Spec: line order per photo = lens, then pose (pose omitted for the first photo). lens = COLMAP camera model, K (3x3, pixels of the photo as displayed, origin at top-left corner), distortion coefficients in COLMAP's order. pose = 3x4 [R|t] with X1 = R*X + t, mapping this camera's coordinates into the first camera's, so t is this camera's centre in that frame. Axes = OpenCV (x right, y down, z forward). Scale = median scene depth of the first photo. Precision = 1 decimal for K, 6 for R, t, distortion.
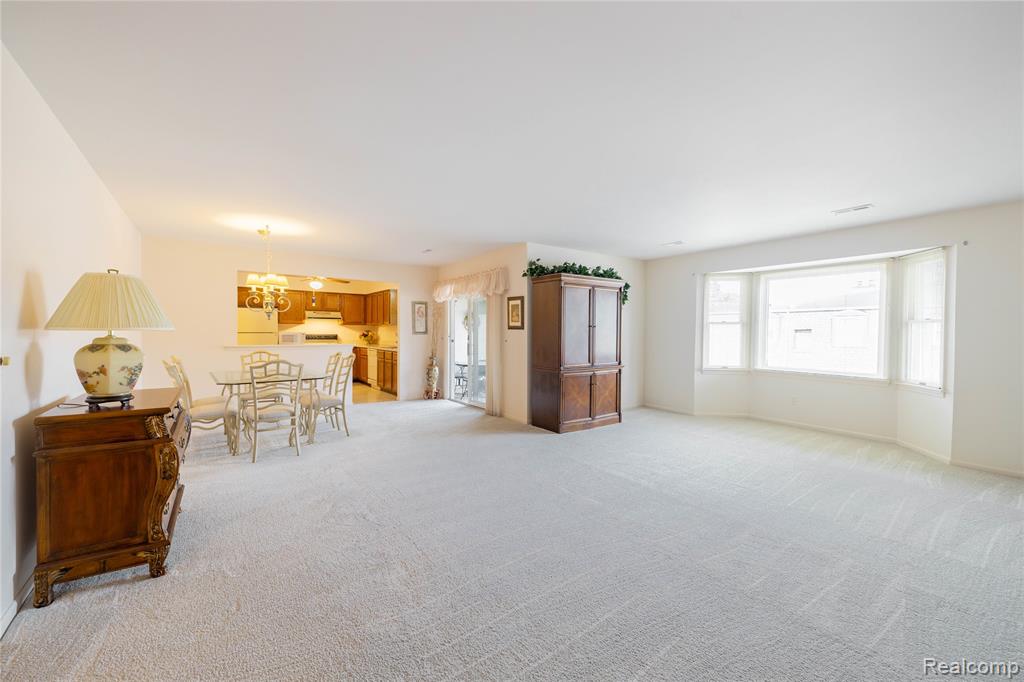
lens RADIAL K [[415.9, 0, 512.3], [0, 415.9, 337.5], [0, 0, 1]] dist [0.056285, -0.021066]
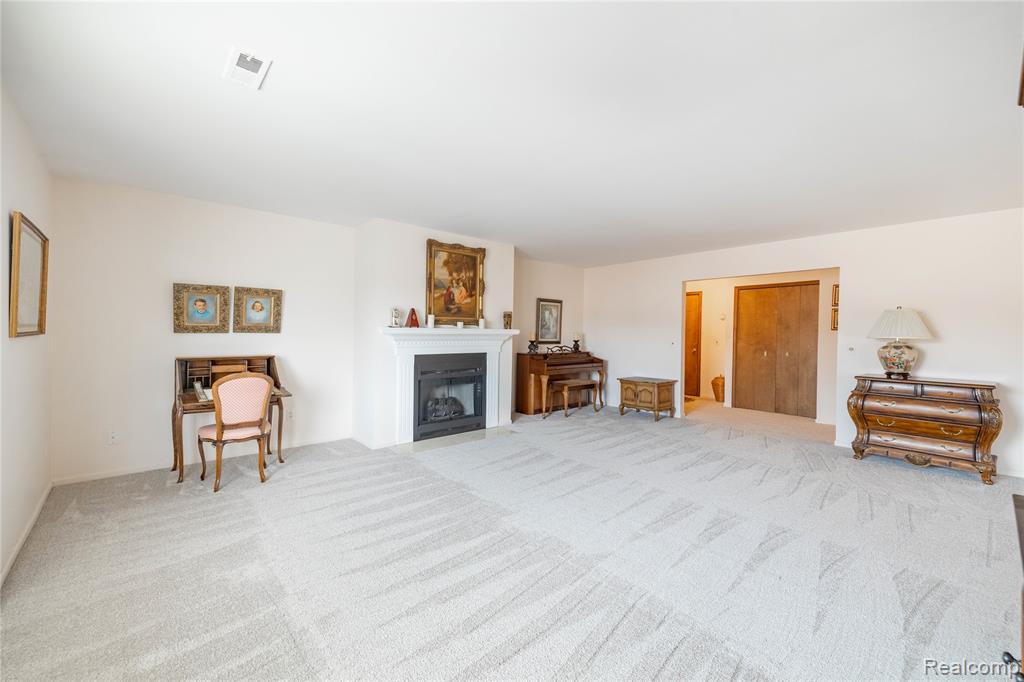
lens RADIAL K [[415.9, 0, 512.3], [0, 415.9, 337.5], [0, 0, 1]] dist [0.056285, -0.021066]
pose [[-0.994492, -0.019467, -0.102989, 0.355307], [-0.022183, 0.999434, 0.025289, -0.011573], [0.102438, 0.027434, -0.994361, 0.992028]]
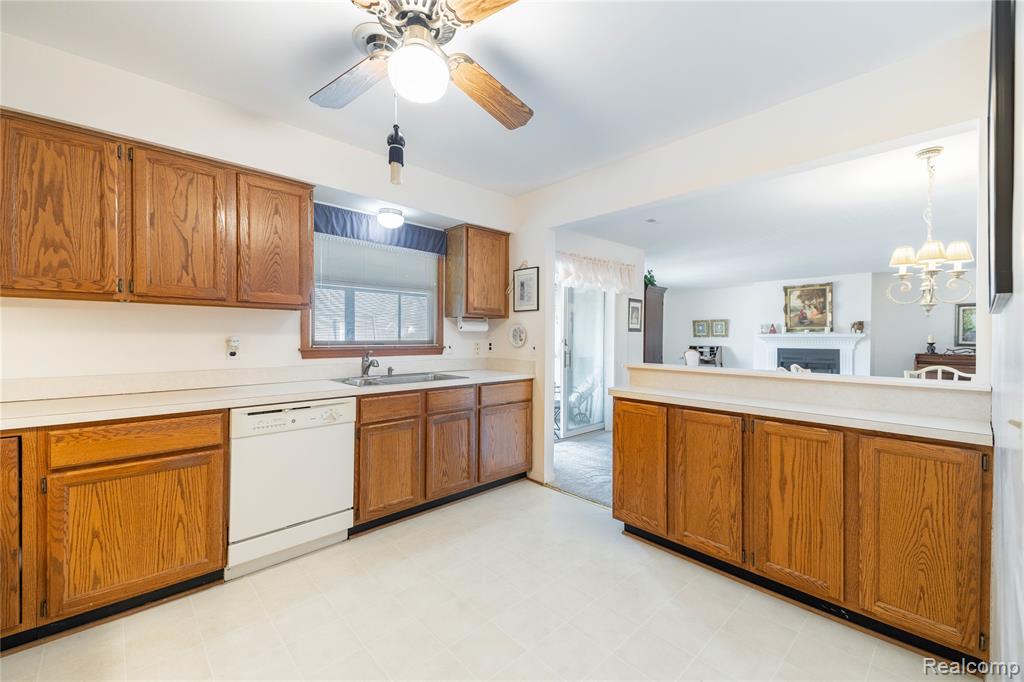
lens RADIAL K [[415.9, 0, 512.3], [0, 415.9, 337.5], [0, 0, 1]] dist [0.056285, -0.021066]
pose [[-0.133491, -0.011663, 0.990981, -0.881654], [0.008520, 0.999880, 0.012915, -0.020030], [-0.991013, 0.010167, -0.133376, 1.327150]]
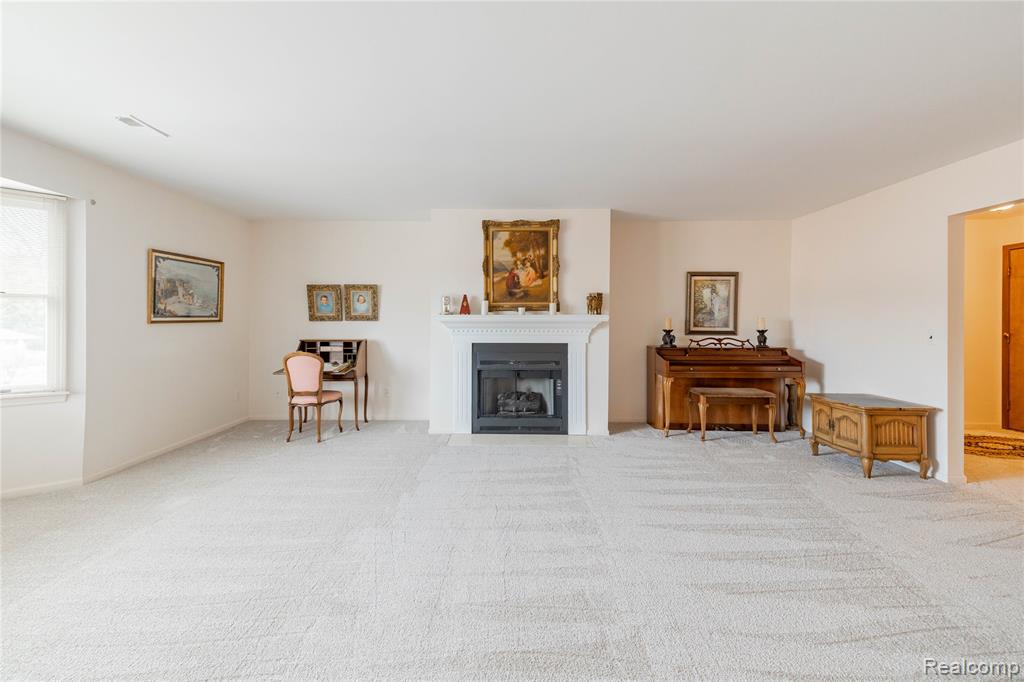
lens RADIAL K [[439.6, 0, 501.1], [0, 439.6, 317.6], [0, 0, 1]] dist [0.039432, -0.000379]
pose [[-0.804773, -0.009712, 0.593504, -0.044229], [-0.002465, 0.999912, 0.013020, -0.011236], [-0.593578, 0.009015, -0.804726, 0.806982]]
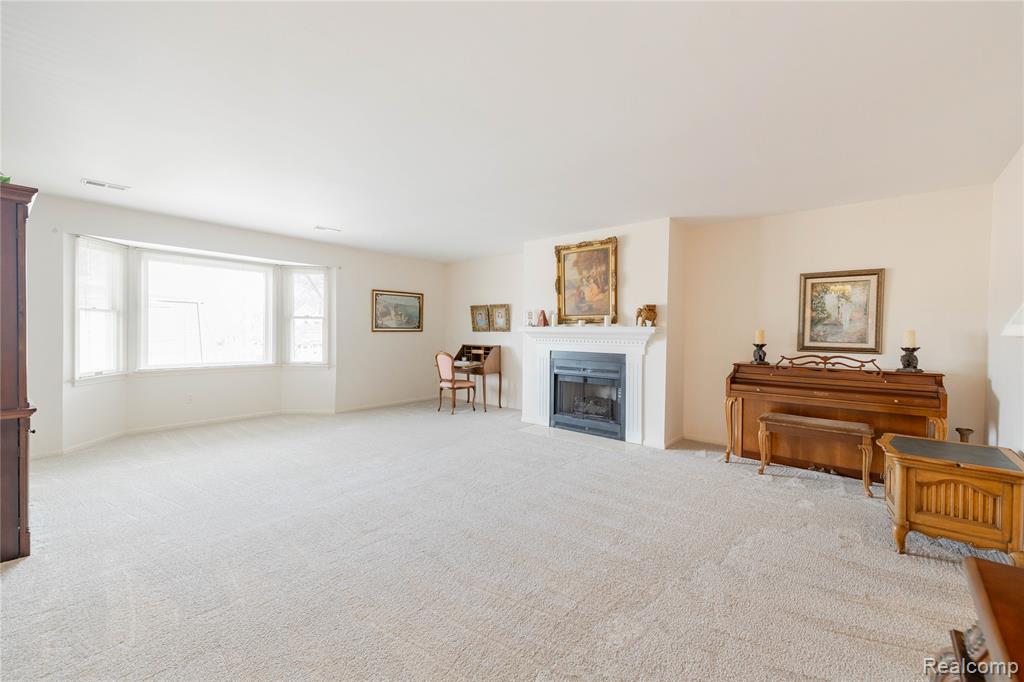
lens RADIAL K [[415.9, 0, 512.3], [0, 415.9, 337.5], [0, 0, 1]] dist [0.056285, -0.021066]
pose [[-0.245309, -0.027780, 0.969047, -0.366470], [0.000757, 0.999584, 0.028847, -0.008910], [-0.969445, 0.007810, -0.245186, 0.506213]]
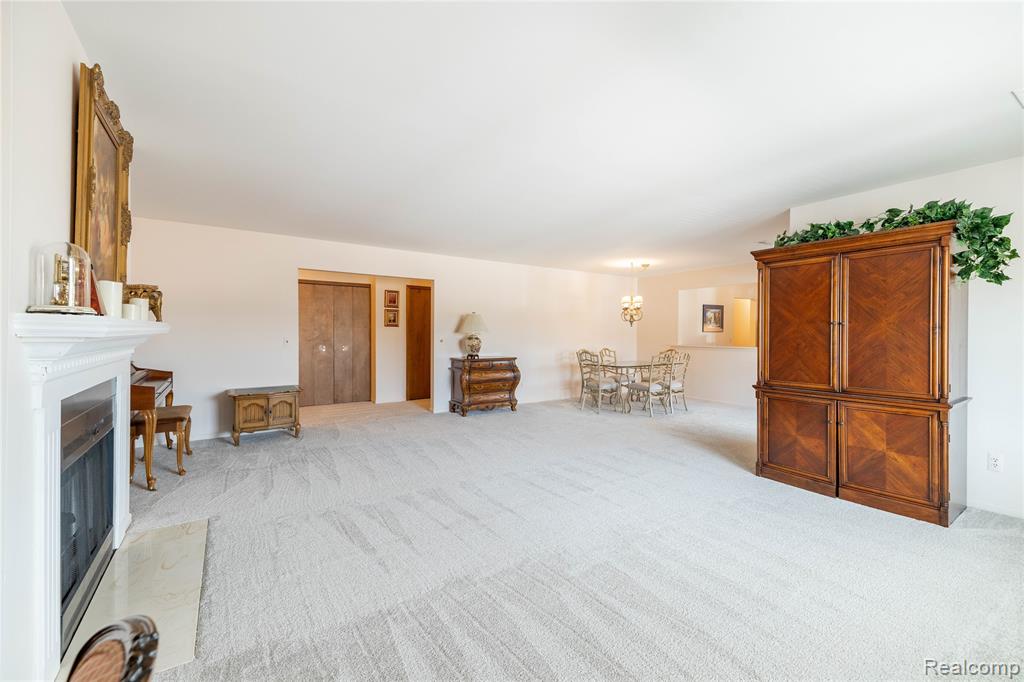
lens RADIAL K [[415.9, 0, 512.3], [0, 415.9, 337.5], [0, 0, 1]] dist [0.056285, -0.021066]
pose [[-0.028079, 0.003560, -0.999599, 0.701076], [-0.019889, 0.999794, 0.004120, -0.000481], [0.999408, 0.019997, -0.028003, 0.490377]]
